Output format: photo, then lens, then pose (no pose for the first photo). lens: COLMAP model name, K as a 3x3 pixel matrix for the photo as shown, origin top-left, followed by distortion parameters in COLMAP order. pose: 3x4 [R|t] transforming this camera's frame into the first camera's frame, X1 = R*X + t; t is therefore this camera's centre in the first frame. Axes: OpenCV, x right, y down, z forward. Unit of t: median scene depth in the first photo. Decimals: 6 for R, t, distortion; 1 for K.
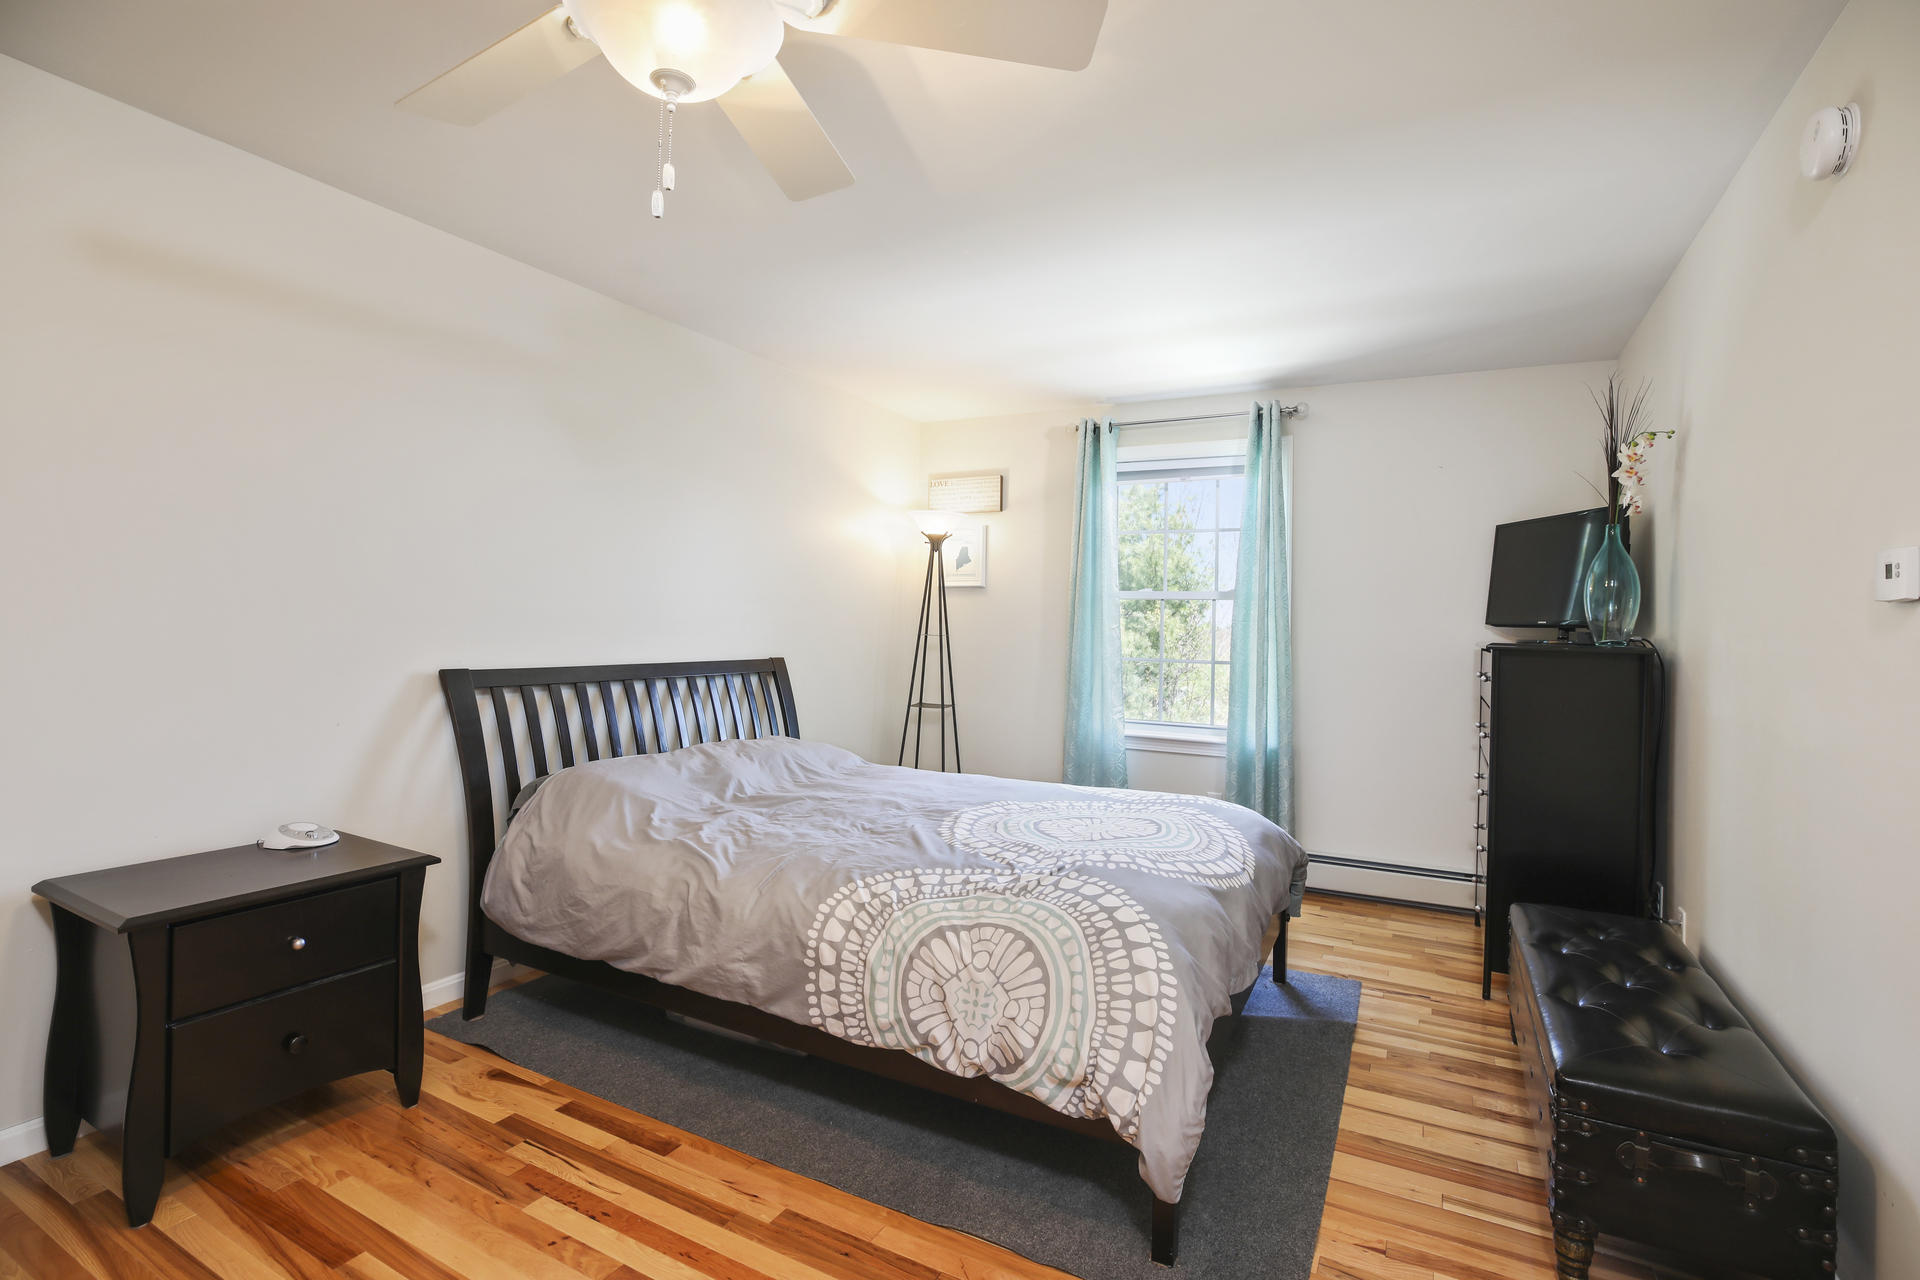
lens RADIAL K [[878.4, 0, 970.4], [0, 878.4, 641.3], [0, 0, 1]] dist [-0.028195, 0.000873]
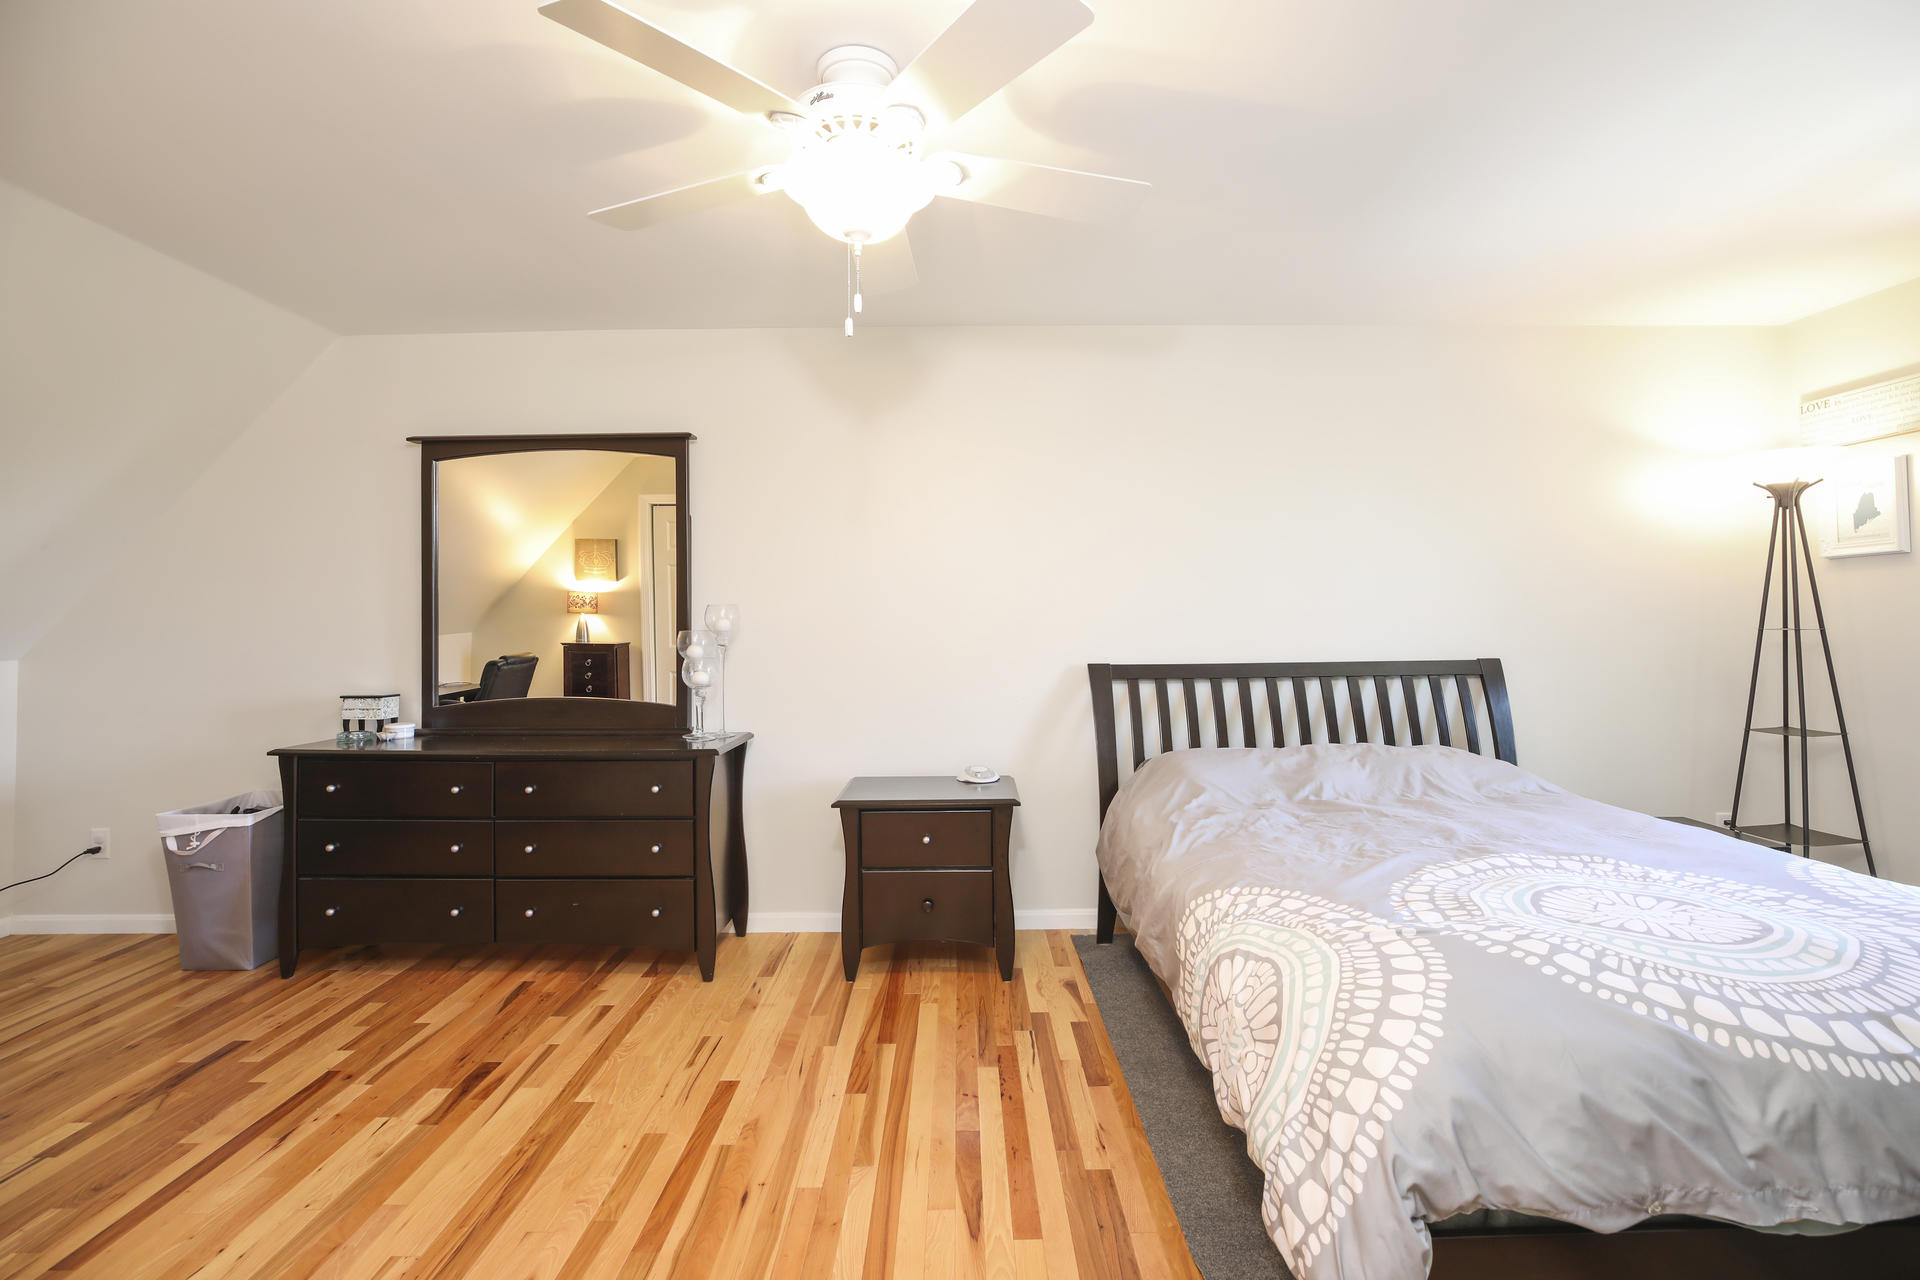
lens RADIAL K [[878.4, 0, 972.6], [0, 878.4, 628.7], [0, 0, 1]] dist [-0.028195, 0.000873]
pose [[0.489800, -0.017635, -0.871656, 0.597344], [0.001864, 0.999814, -0.019181, 0.010347], [0.871833, 0.007770, 0.489742, 0.301354]]
